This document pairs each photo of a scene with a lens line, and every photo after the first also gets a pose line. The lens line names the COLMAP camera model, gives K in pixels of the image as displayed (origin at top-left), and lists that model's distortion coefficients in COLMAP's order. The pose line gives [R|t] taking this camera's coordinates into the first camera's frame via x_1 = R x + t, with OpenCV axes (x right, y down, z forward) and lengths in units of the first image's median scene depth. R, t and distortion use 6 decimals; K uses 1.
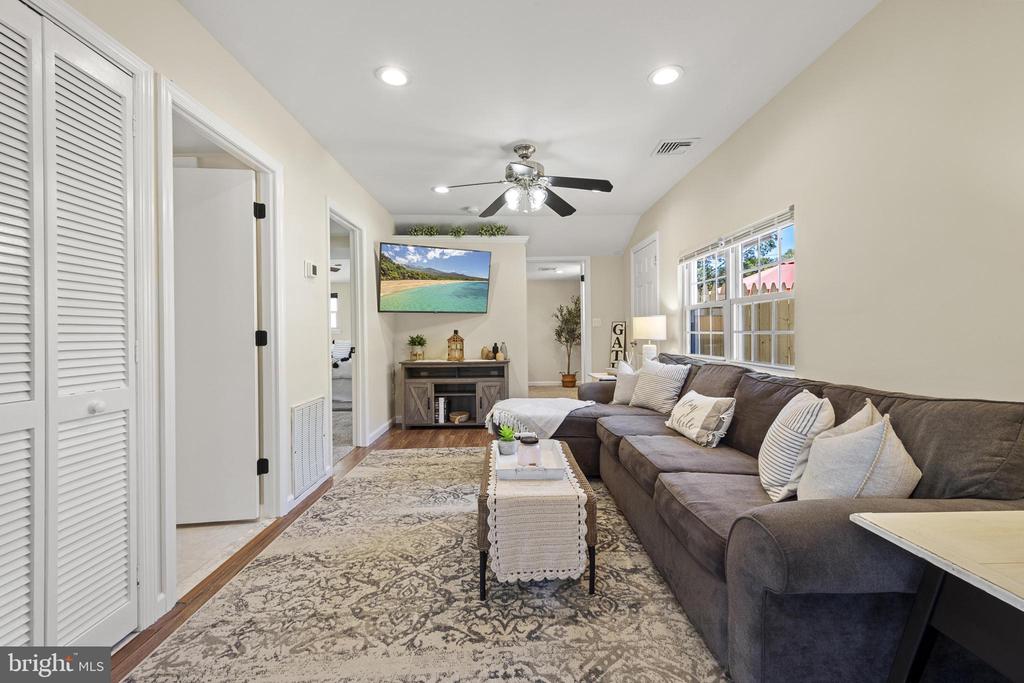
lens RADIAL K [[433.6, 0, 517.2], [0, 433.6, 340.0], [0, 0, 1]] dist [0.002820, 0.000218]
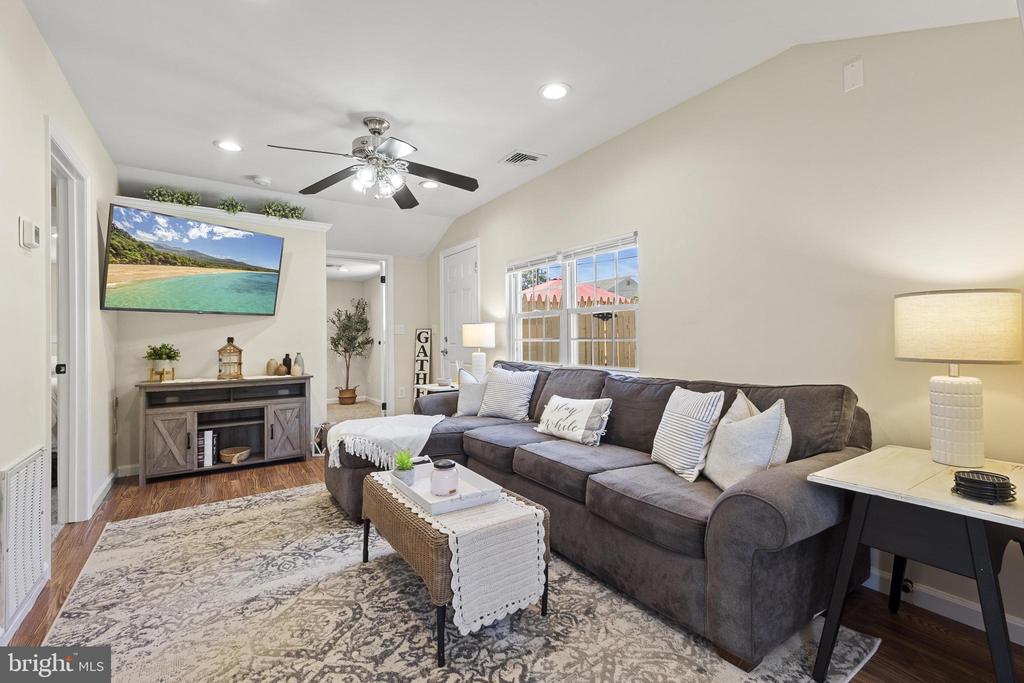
lens RADIAL K [[463.5, 0, 518.8], [0, 463.5, 339.8], [0, 0, 1]] dist [0.005088, -0.000379]
pose [[0.836027, -0.000717, 0.548688, -0.254424], [0.012104, 0.999780, -0.017137, 0.001104], [-0.548555, 0.020968, 0.835852, 0.102518]]
